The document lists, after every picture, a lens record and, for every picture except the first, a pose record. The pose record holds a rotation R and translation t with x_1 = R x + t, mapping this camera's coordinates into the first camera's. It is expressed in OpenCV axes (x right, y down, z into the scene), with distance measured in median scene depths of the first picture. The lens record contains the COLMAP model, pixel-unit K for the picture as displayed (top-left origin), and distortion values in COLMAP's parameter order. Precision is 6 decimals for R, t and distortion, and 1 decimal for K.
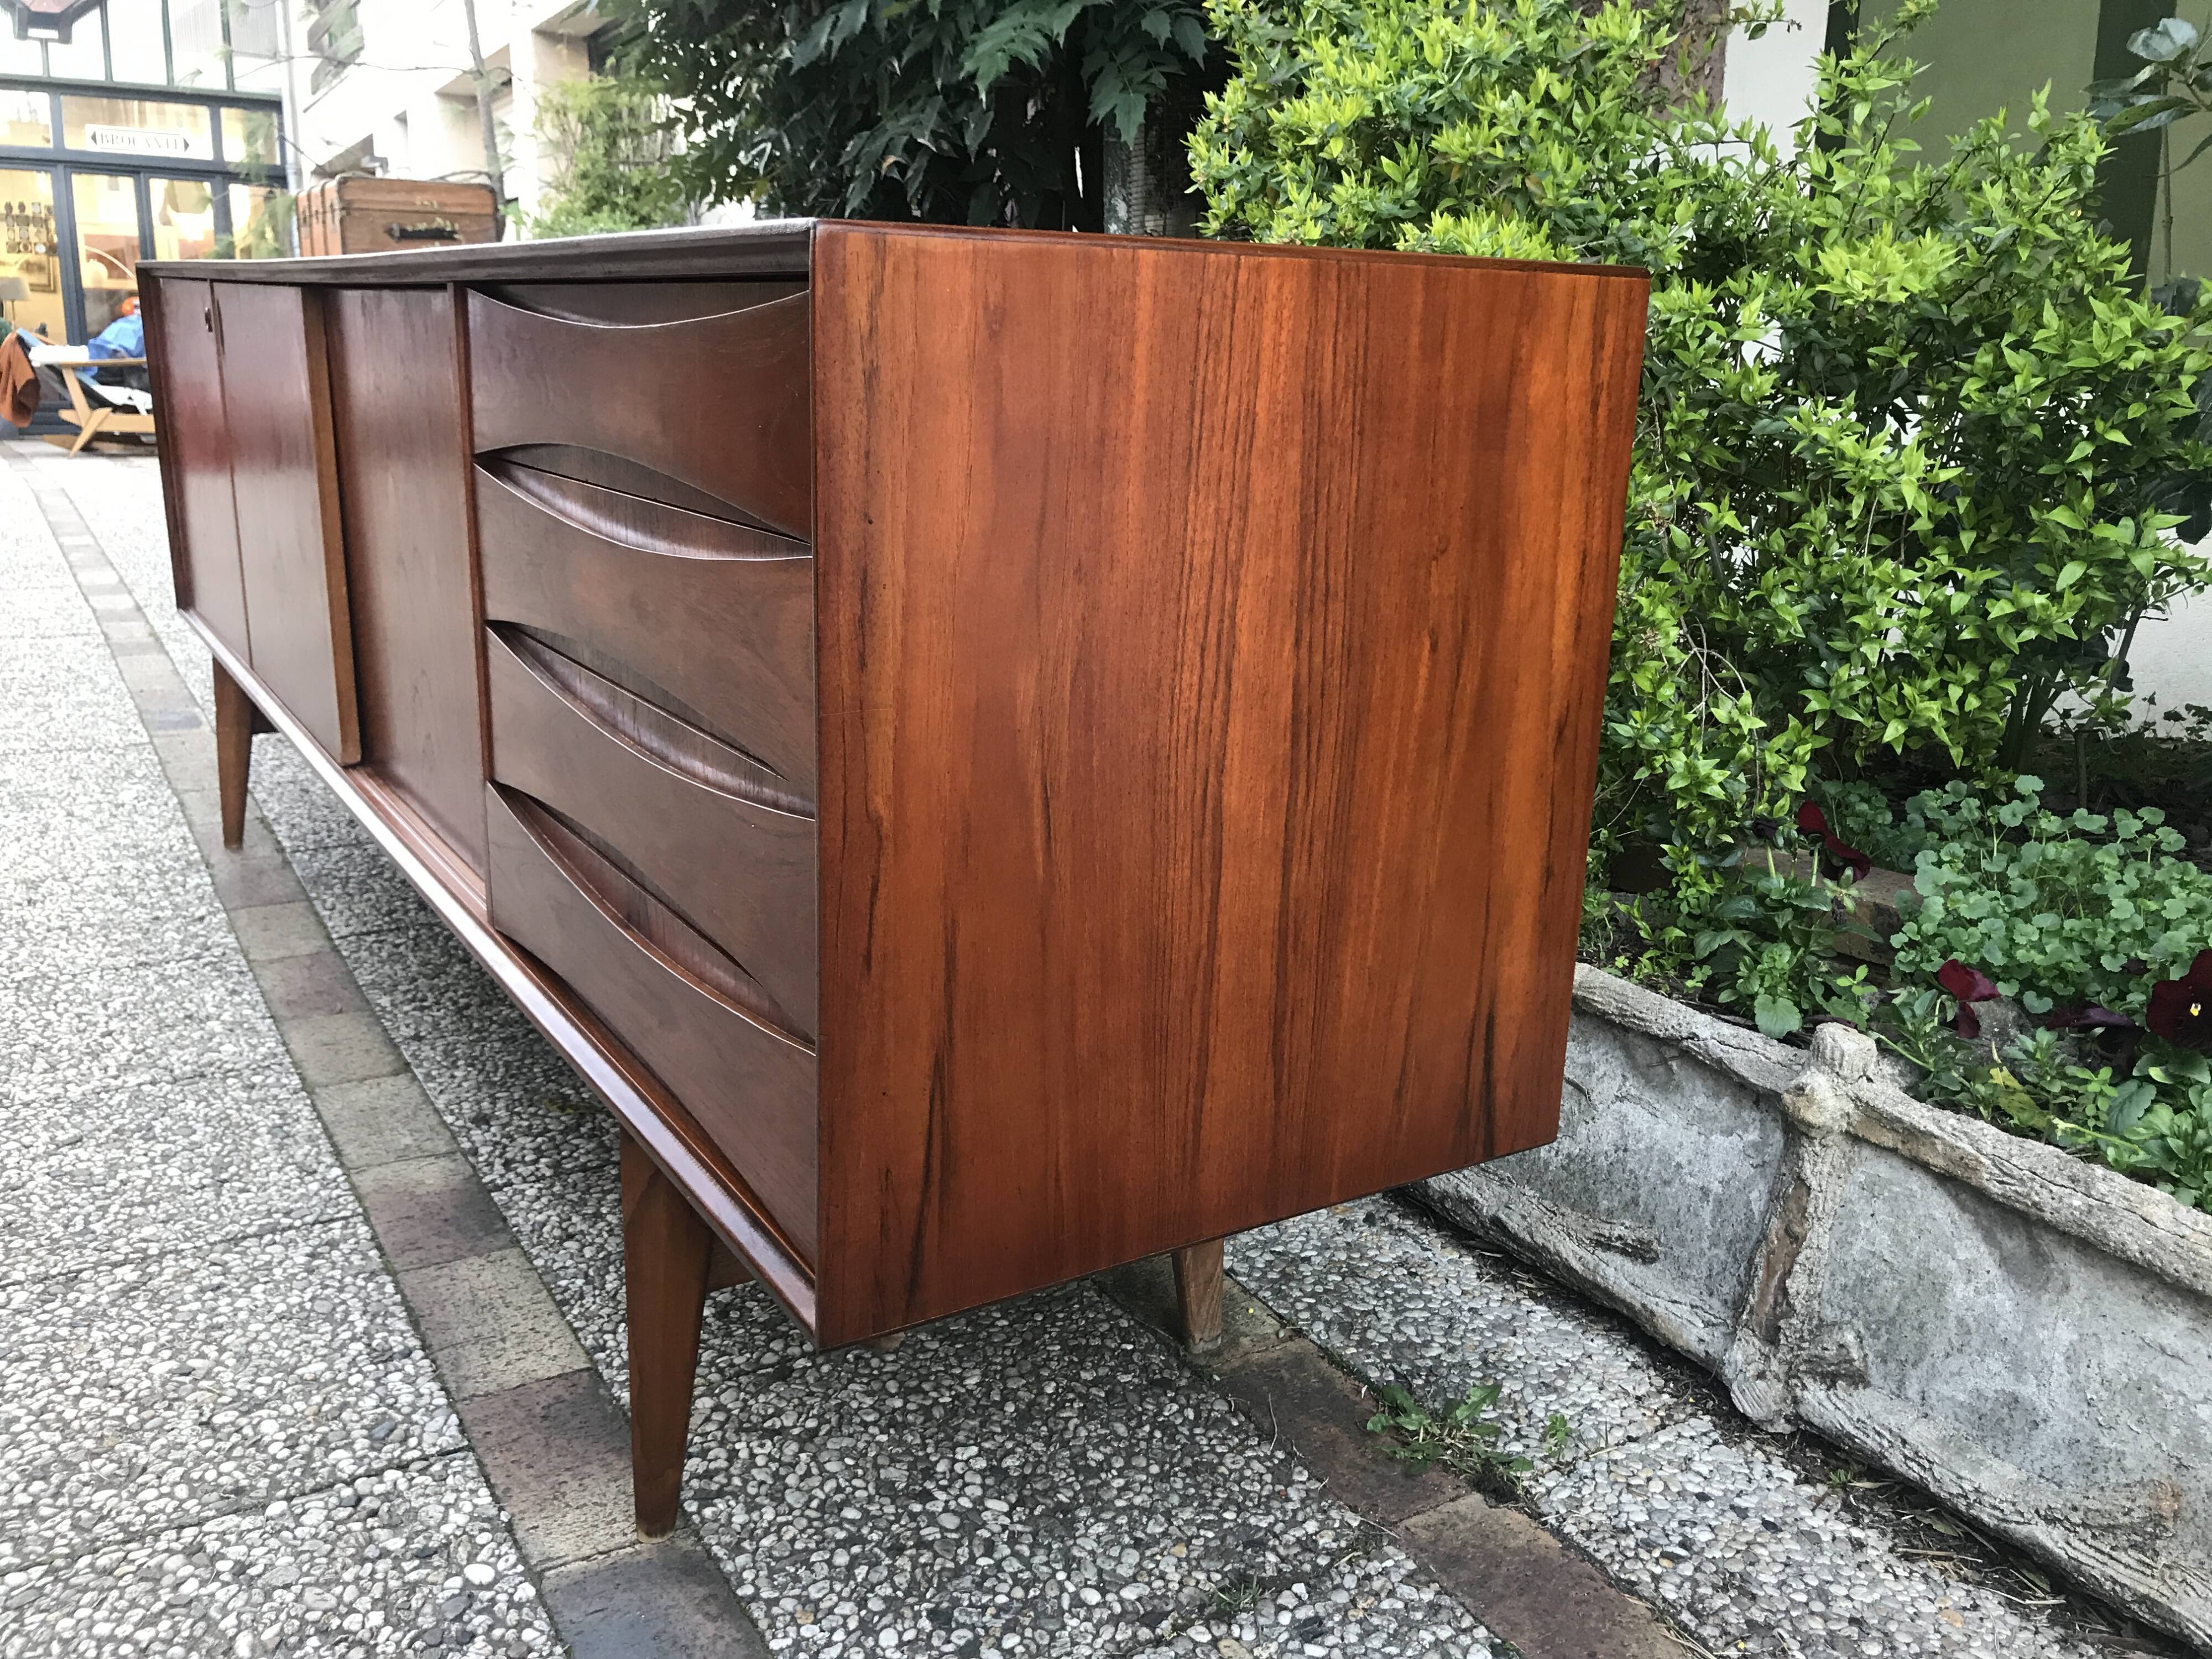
lens RADIAL K [[1825.2, 0, 1118.5], [0, 1825.2, 837.3], [0, 0, 1]] dist [0.000456, 0.005240]
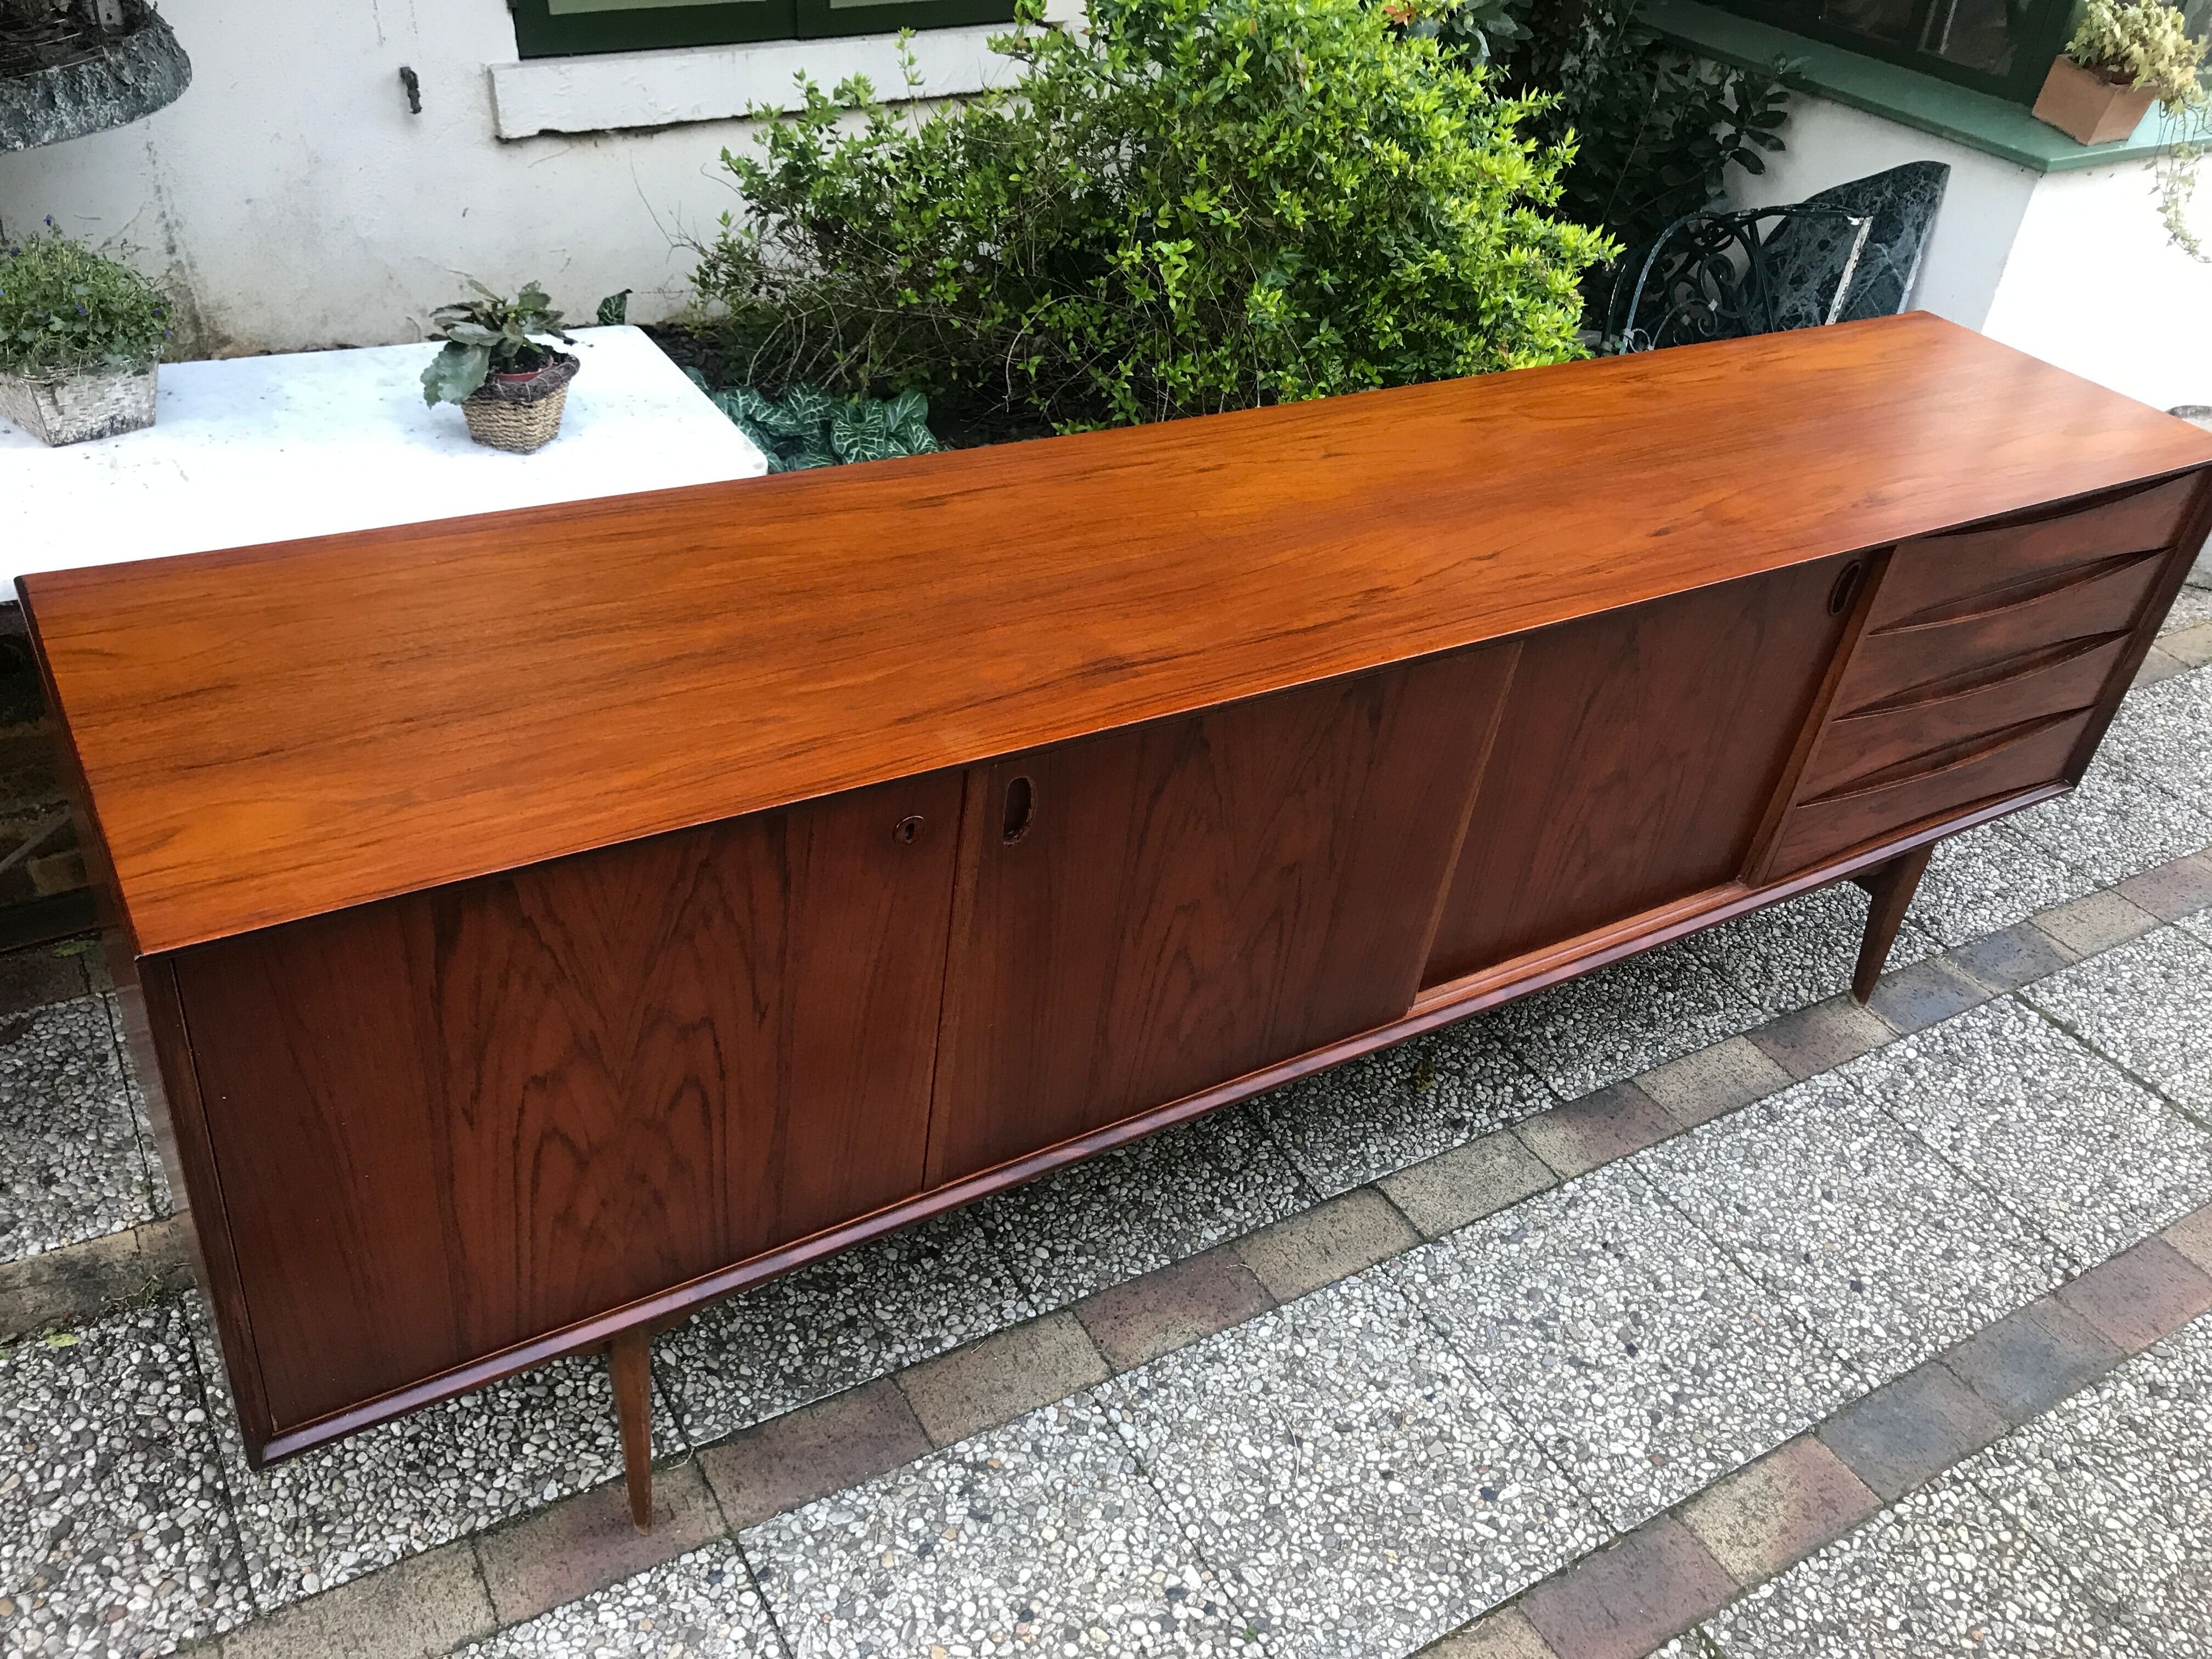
lens RADIAL K [[1825.2, 0, 1093.3], [0, 1825.2, 812.8], [0, 0, 1]] dist [0.000456, 0.005240]
pose [[0.019461, -0.604718, 0.796202, -1.538174], [0.157339, 0.788282, 0.594858, -1.013247], [-0.987353, 0.113698, 0.110486, 1.347766]]
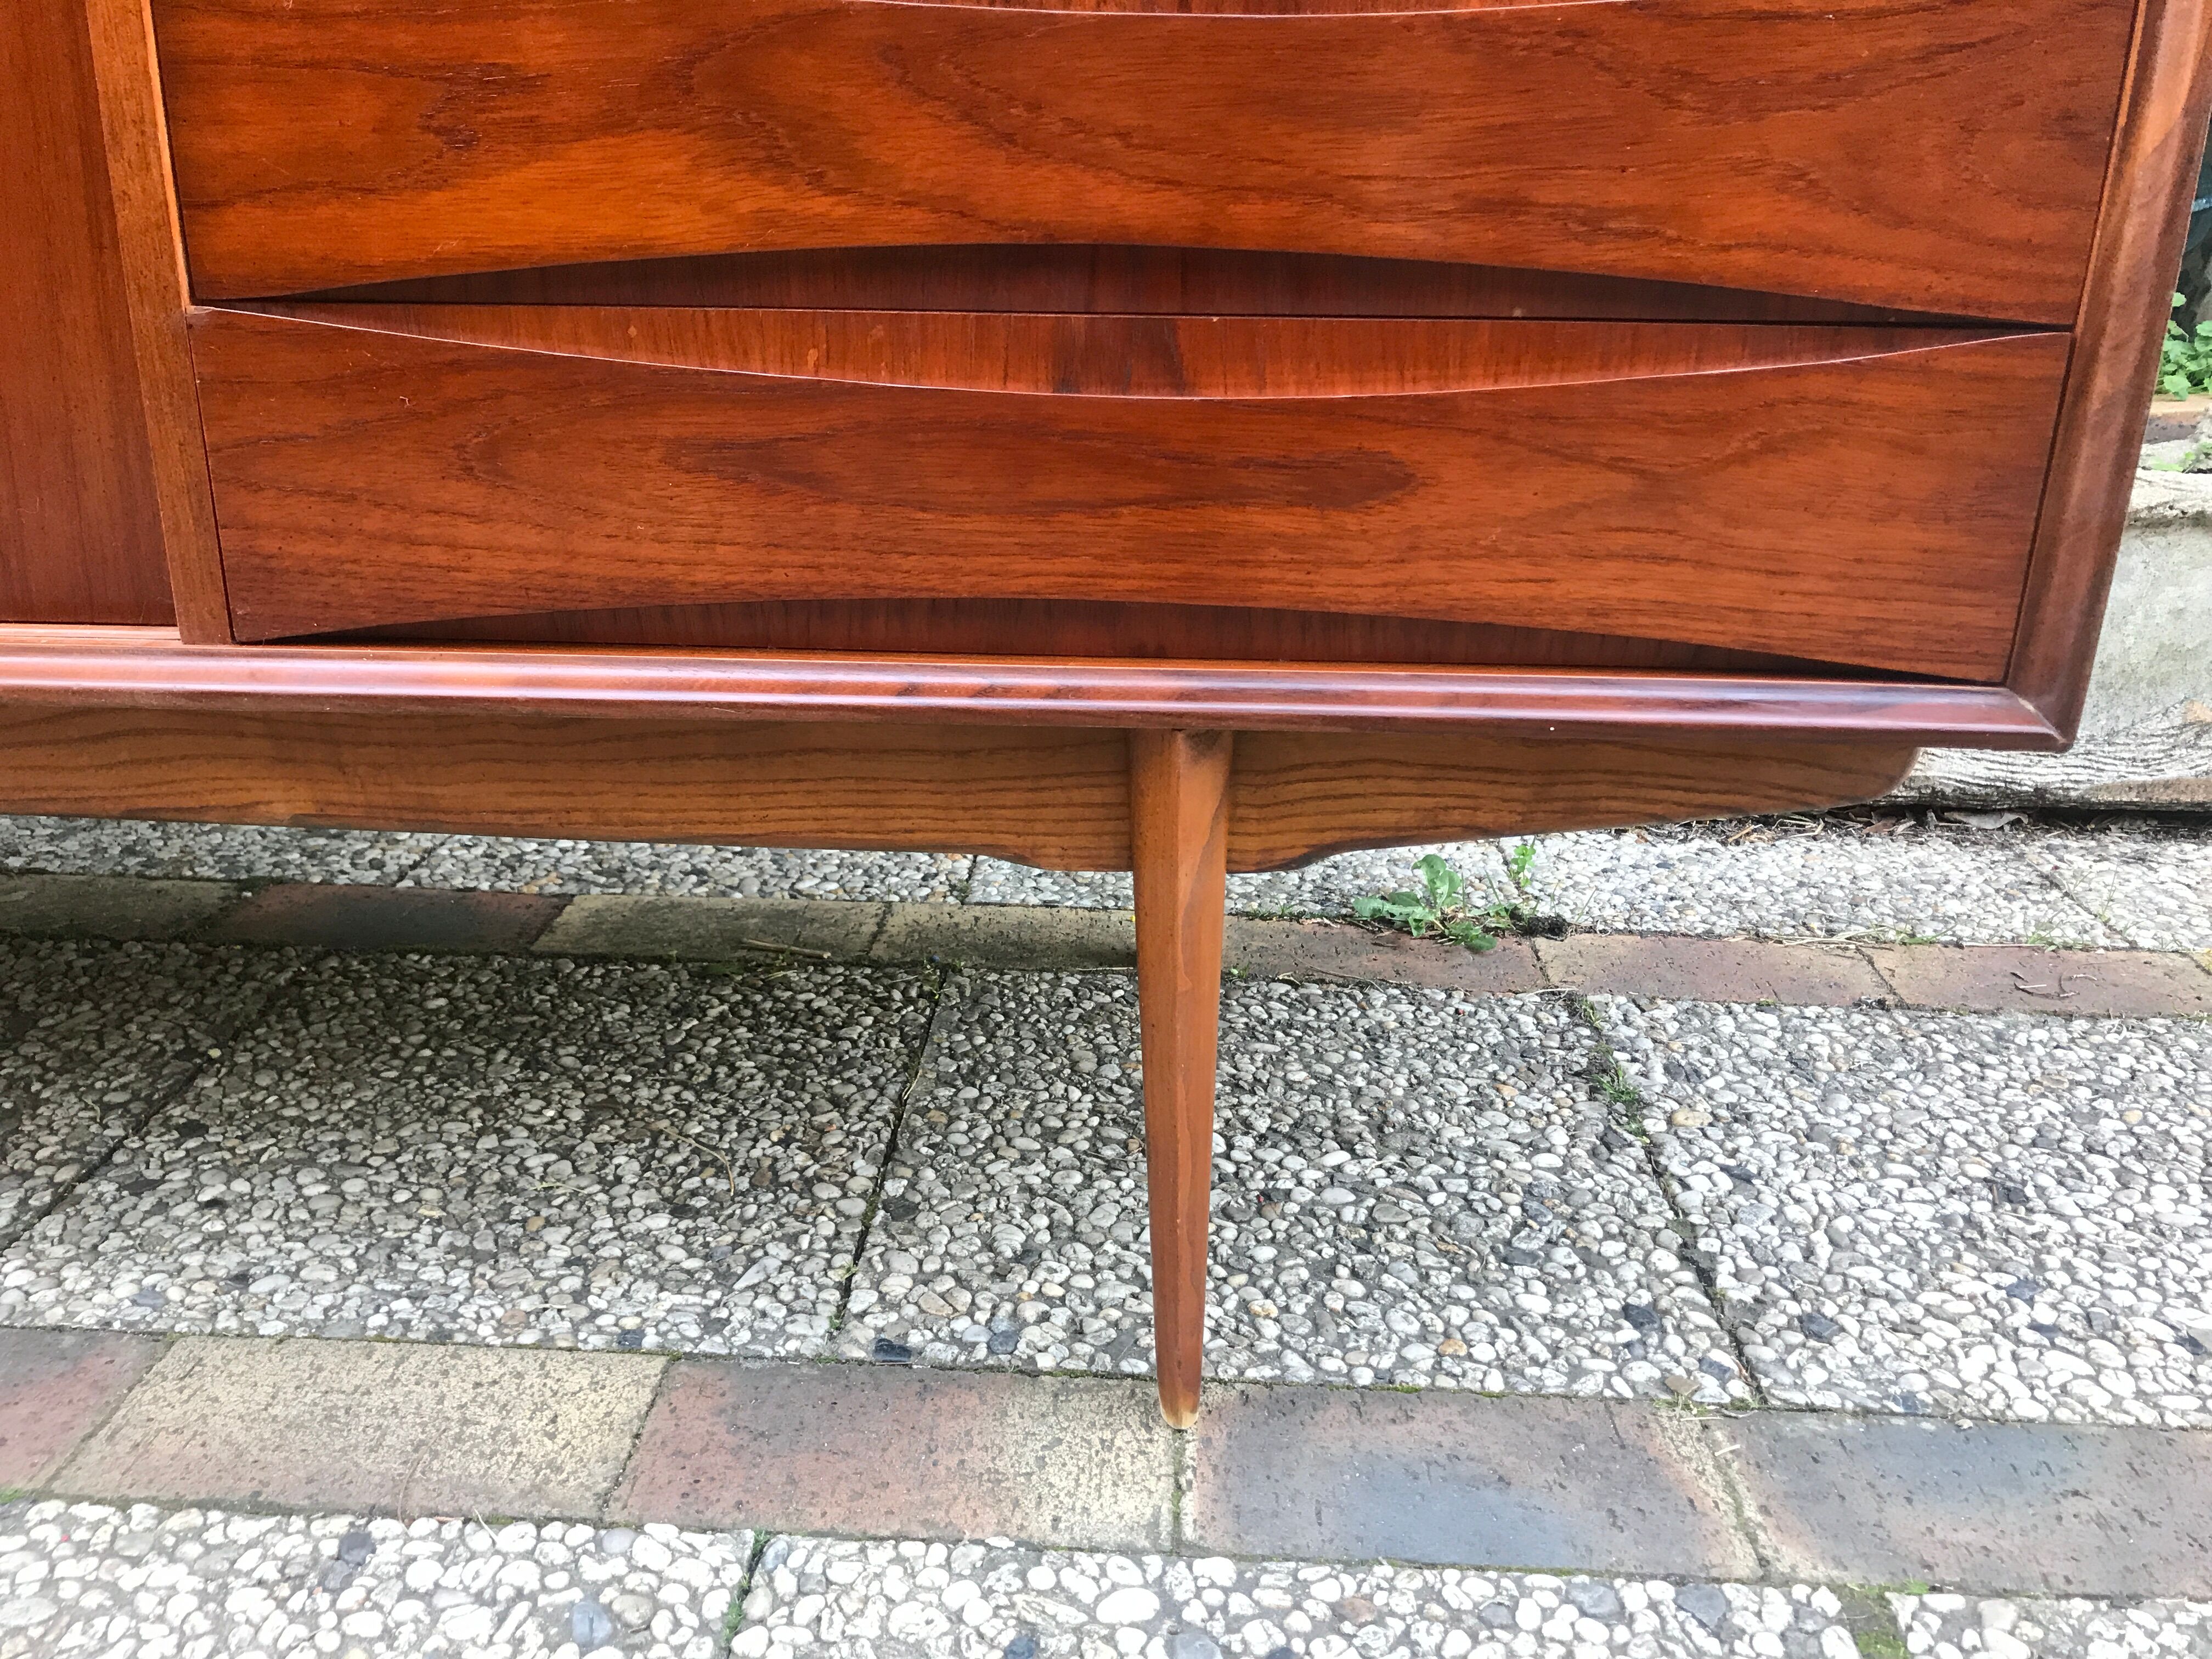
lens RADIAL K [[1825.2, 0, 1108.1], [0, 1825.2, 832.1], [0, 0, 1]] dist [0.000456, 0.005240]
pose [[0.569904, -0.307631, 0.761953, -0.564564], [0.227300, 0.950113, 0.213589, 0.045093], [-0.789648, 0.051467, 0.611398, 0.518681]]
